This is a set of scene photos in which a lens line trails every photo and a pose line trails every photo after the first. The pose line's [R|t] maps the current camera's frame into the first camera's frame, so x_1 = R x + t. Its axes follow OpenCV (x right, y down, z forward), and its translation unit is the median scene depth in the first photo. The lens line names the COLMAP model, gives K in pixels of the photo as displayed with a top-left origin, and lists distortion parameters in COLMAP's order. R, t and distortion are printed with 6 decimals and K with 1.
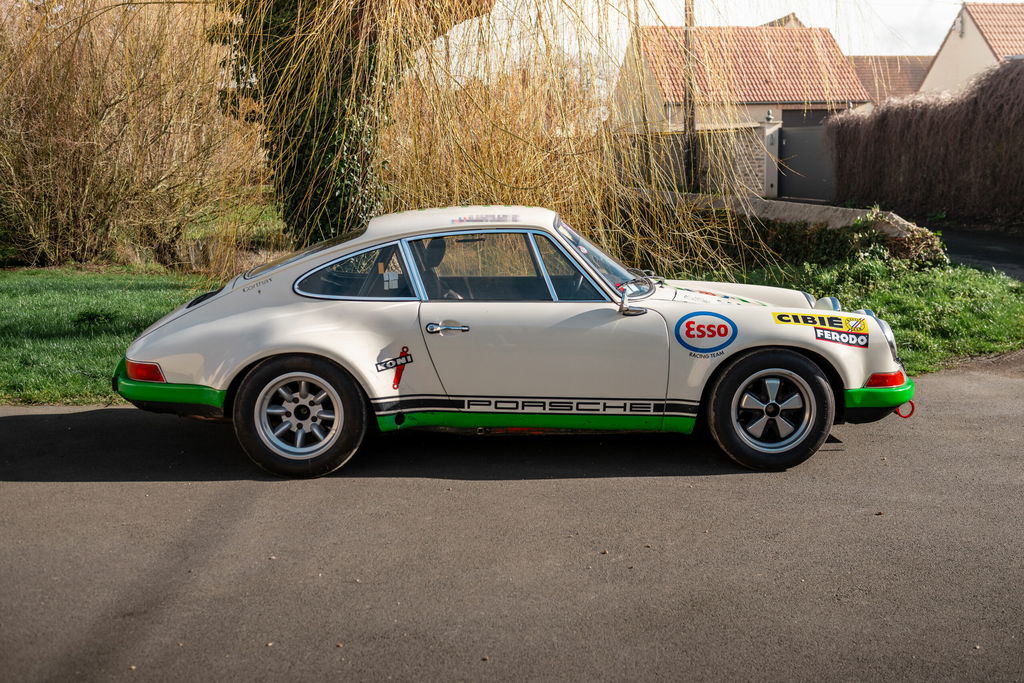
lens RADIAL K [[1116.0, 0, 512.0], [0, 1116.0, 341.5], [0, 0, 1]] dist [-0.028534, 0.018553]
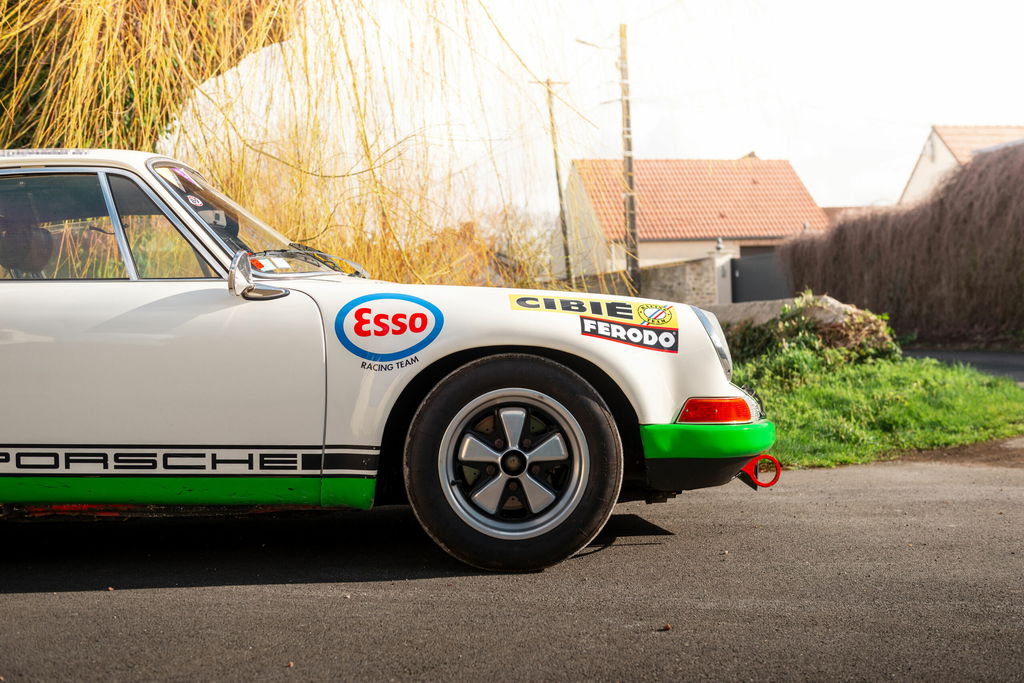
lens RADIAL K [[1207.2, 0, 512.0], [0, 1207.2, 341.5], [0, 0, 1]] dist [-0.007923, 0.015347]
pose [[0.999555, -0.015550, 0.025463, 0.219376], [0.019339, 0.987562, -0.156035, 0.097005], [-0.022719, 0.156458, 0.987423, 0.383411]]
